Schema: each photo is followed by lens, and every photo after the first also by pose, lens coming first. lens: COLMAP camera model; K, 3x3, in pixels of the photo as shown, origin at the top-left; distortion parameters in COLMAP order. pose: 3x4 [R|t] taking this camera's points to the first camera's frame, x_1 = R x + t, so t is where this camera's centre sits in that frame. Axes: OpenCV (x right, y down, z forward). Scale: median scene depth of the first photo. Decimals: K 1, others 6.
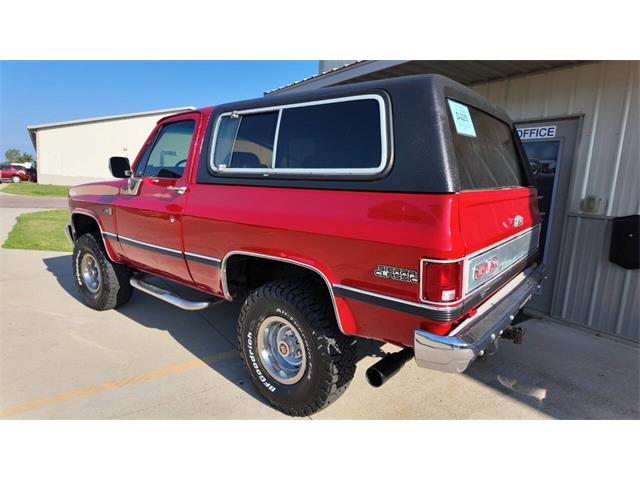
lens RADIAL K [[381.2, 0, 320.0], [0, 381.2, 240.0], [0, 0, 1]] dist [0.016554, -0.001775]
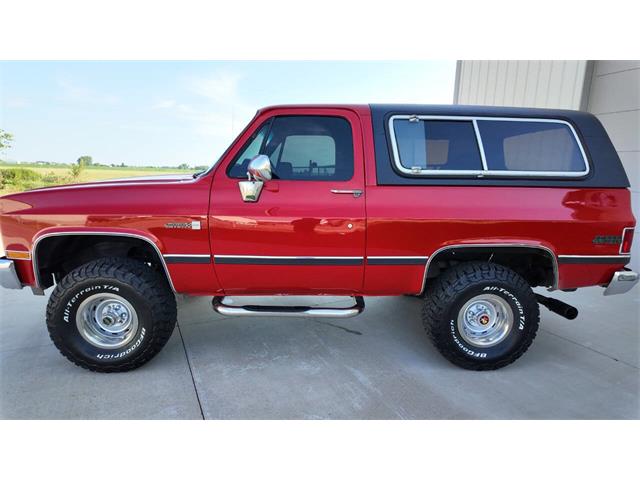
lens RADIAL K [[377.0, 0, 320.0], [0, 377.0, 240.0], [0, 0, 1]] dist [0.044670, -0.053731]
pose [[0.756886, -0.126253, 0.641236, -1.040490], [0.108343, 0.991826, 0.067396, -0.087233], [-0.644504, 0.018462, 0.764378, 0.345345]]
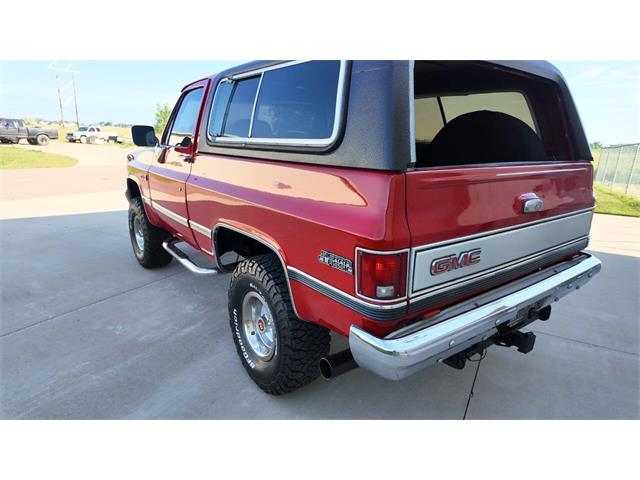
lens RADIAL K [[381.2, 0, 320.0], [0, 381.2, 240.0], [0, 0, 1]] dist [0.016554, -0.001775]
pose [[0.971356, 0.063272, -0.229053, 0.222573], [-0.043230, 0.994867, 0.091489, -0.024493], [0.233666, -0.078966, 0.969105, 0.086247]]
